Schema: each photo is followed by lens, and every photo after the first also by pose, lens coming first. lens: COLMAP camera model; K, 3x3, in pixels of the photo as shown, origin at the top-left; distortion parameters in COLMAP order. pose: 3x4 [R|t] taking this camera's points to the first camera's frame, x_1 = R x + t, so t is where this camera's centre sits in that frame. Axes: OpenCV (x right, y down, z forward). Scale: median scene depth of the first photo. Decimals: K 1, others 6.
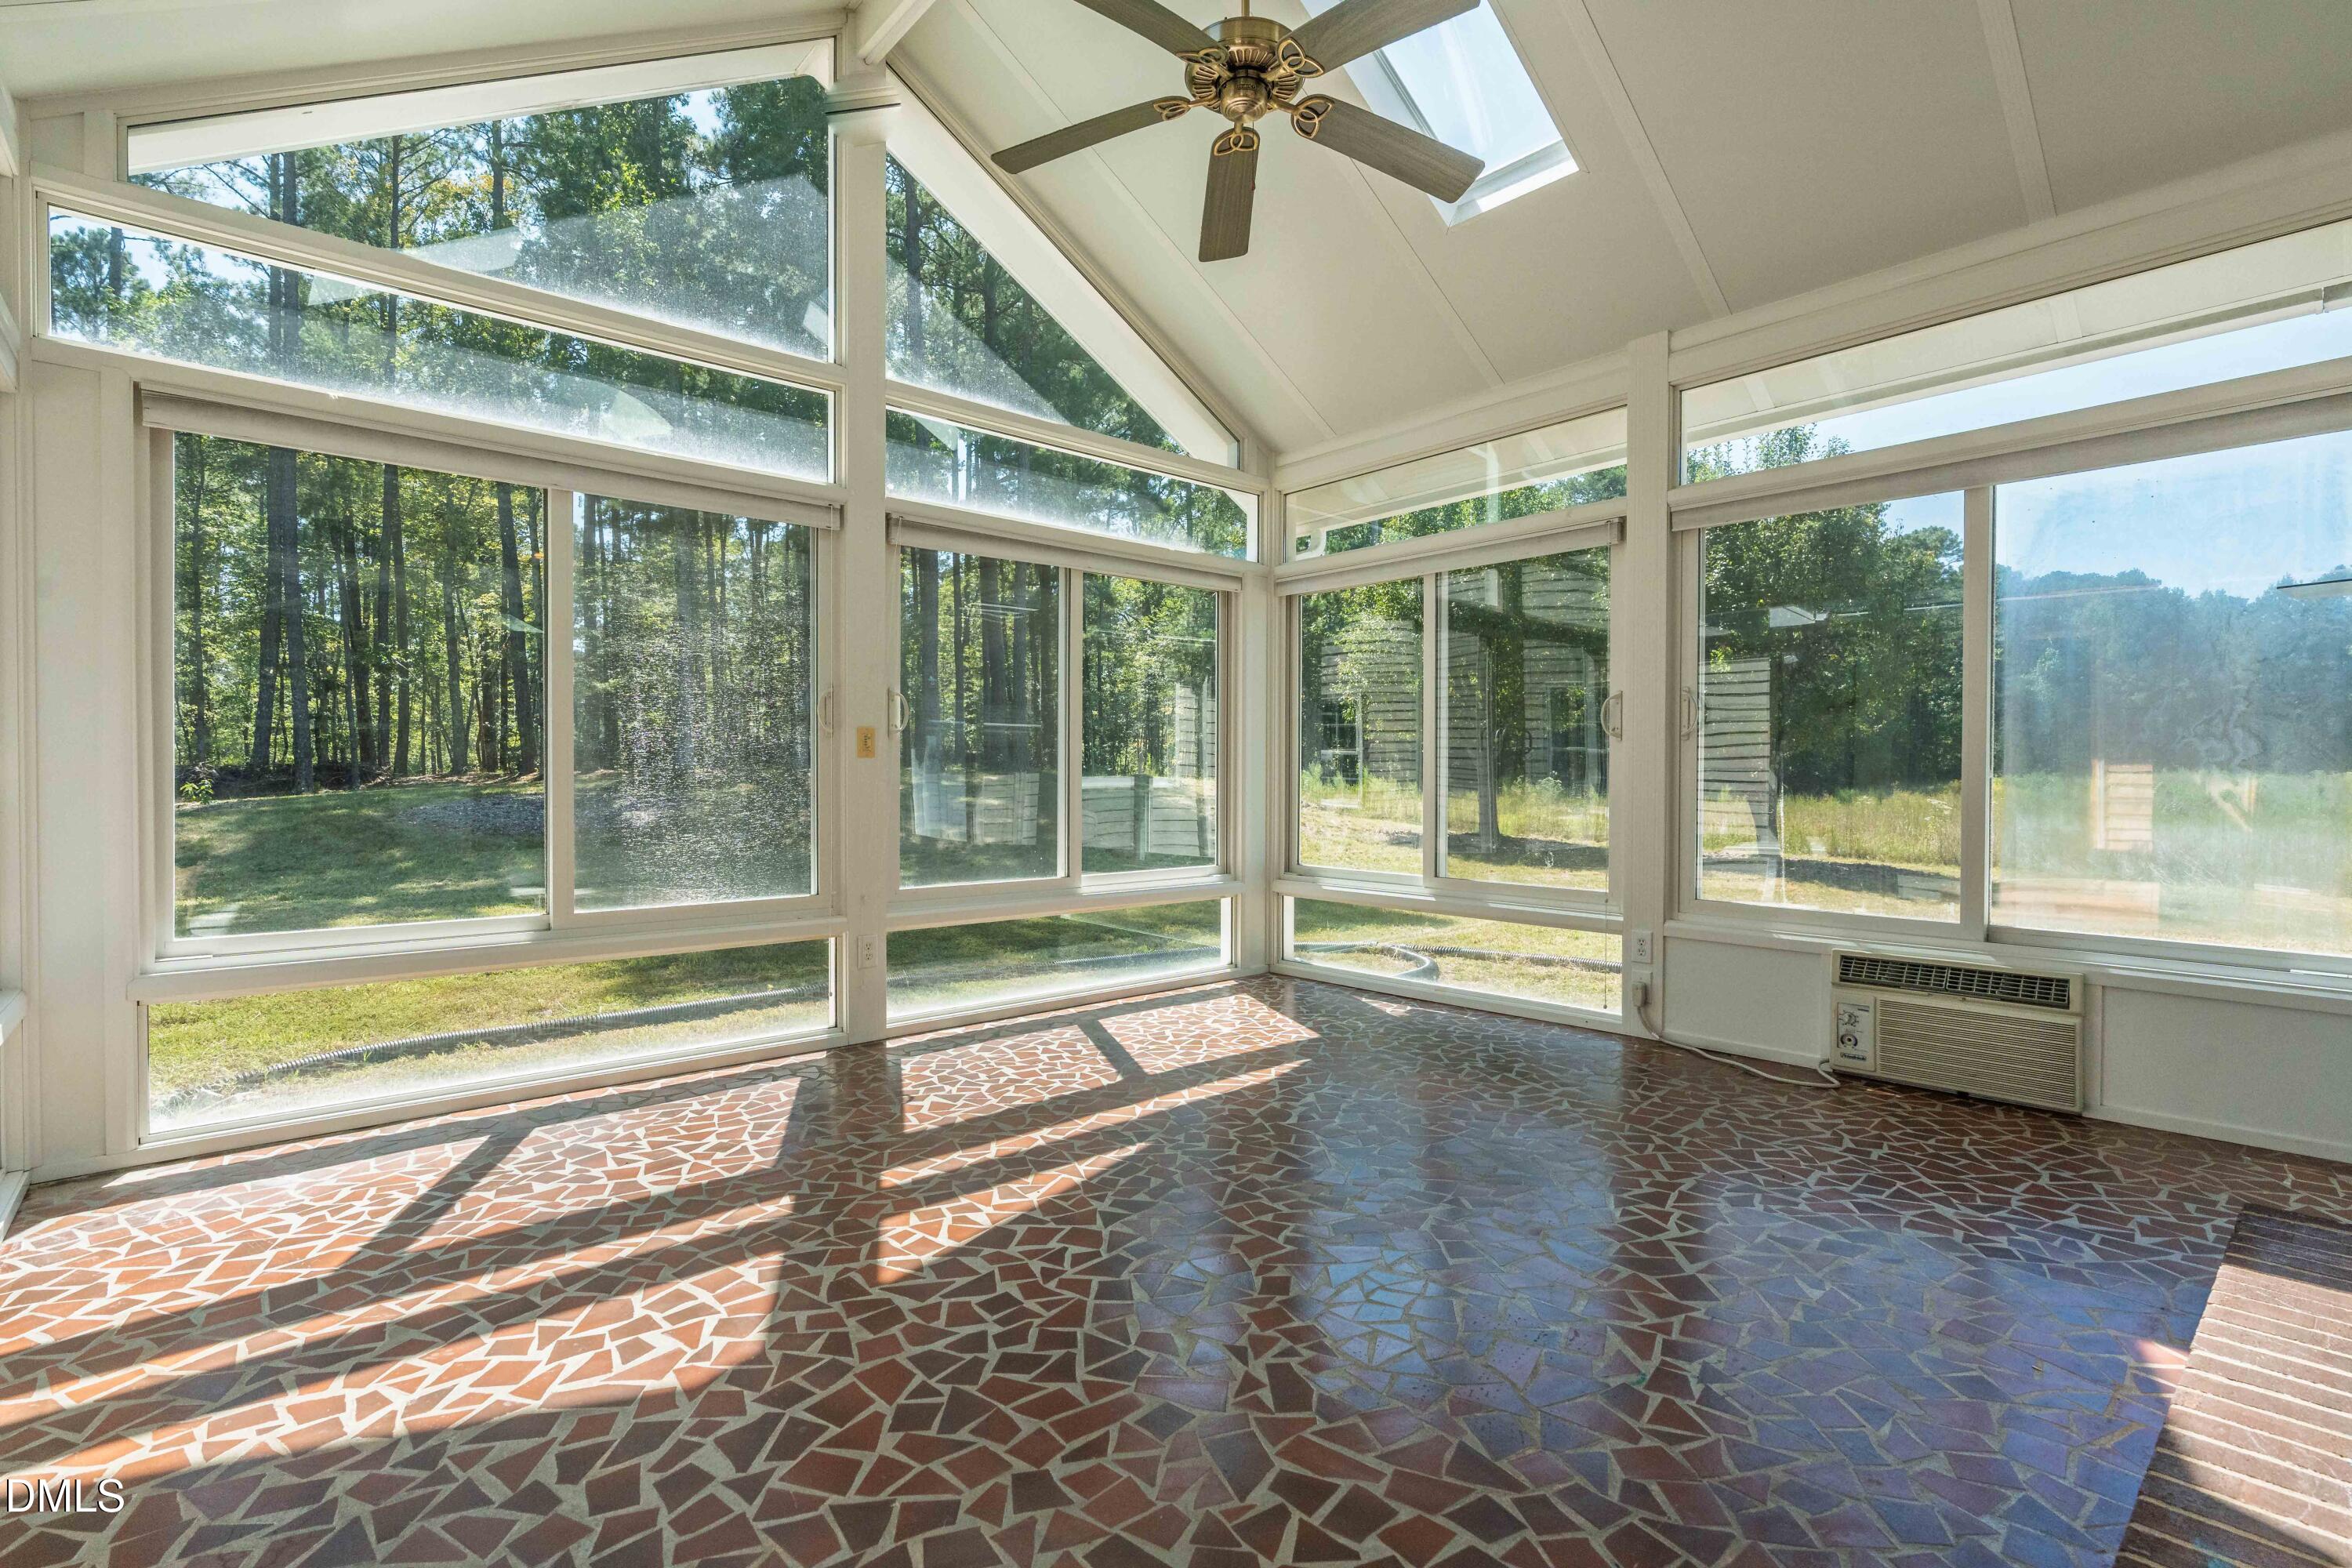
lens RADIAL K [[1075.6, 0, 1168.8], [0, 1075.6, 787.1], [0, 0, 1]] dist [-0.013566, 0.003879]
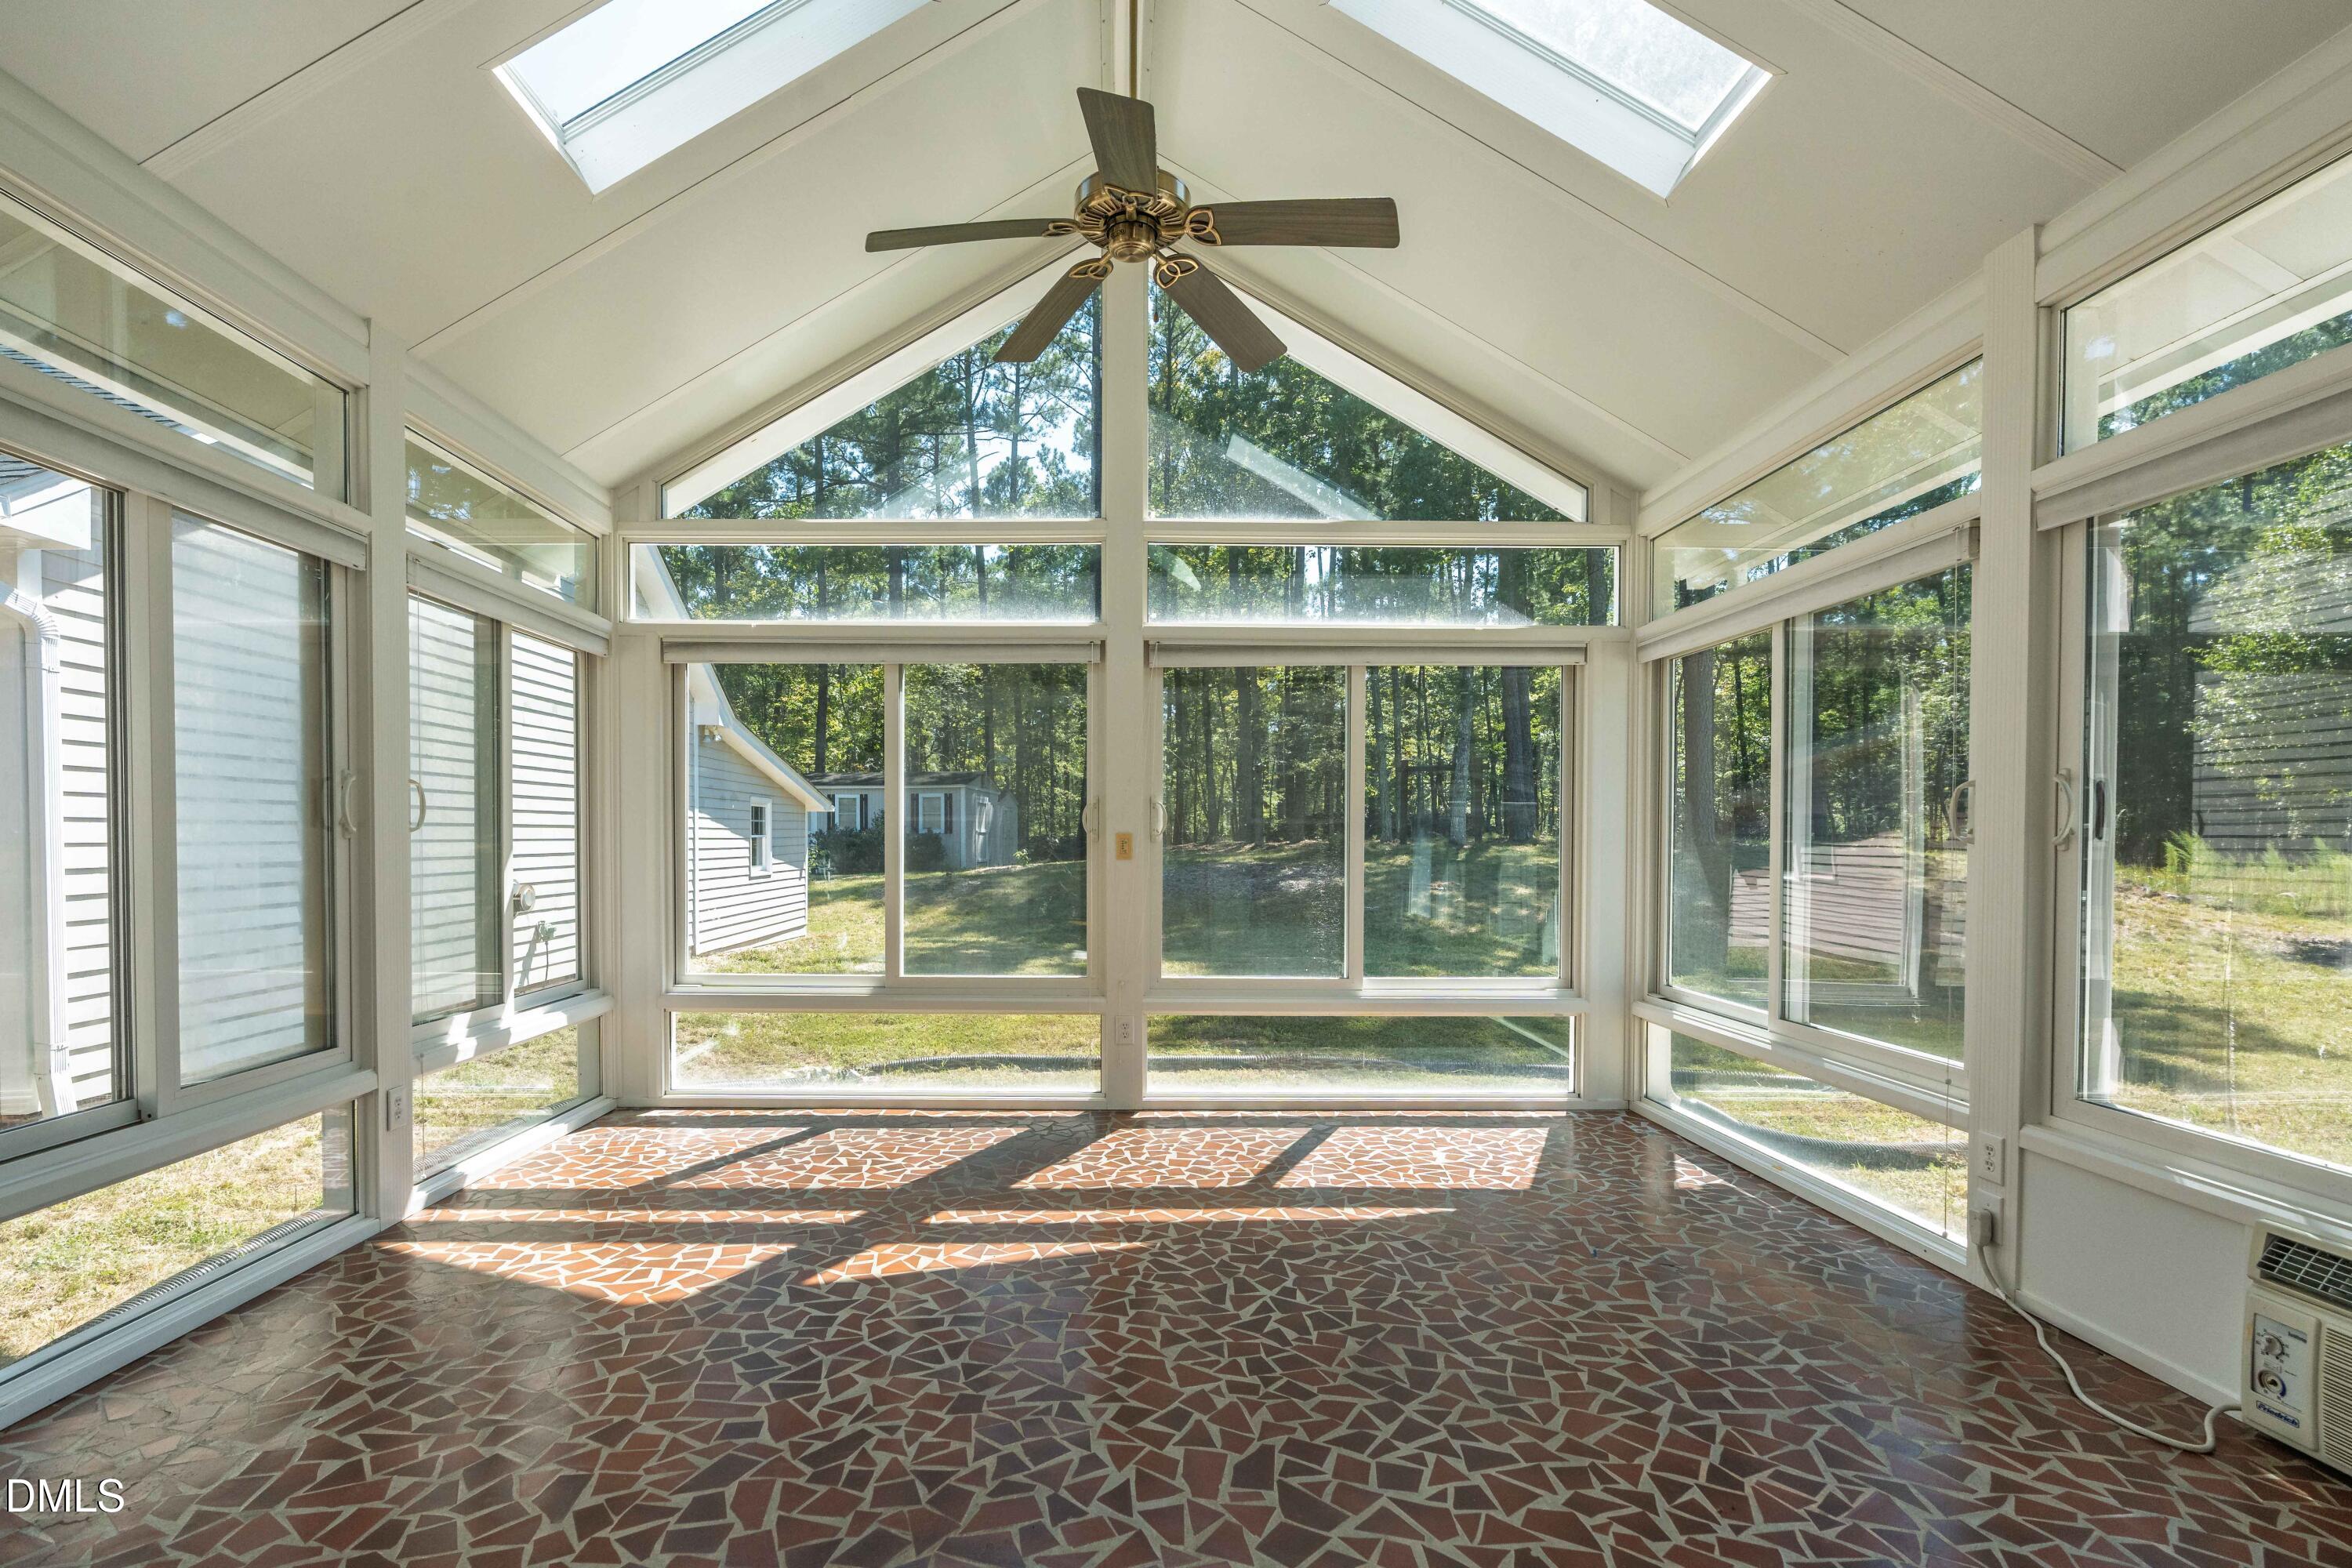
lens RADIAL K [[1075.6, 0, 1112.6], [0, 1075.6, 854.1], [0, 0, 1]] dist [-0.013566, 0.003879]
pose [[0.754352, 0.009485, -0.656402, 0.600567], [-0.008977, 0.999951, 0.004133, -0.049753], [0.656409, 0.002775, 0.754400, 0.176916]]
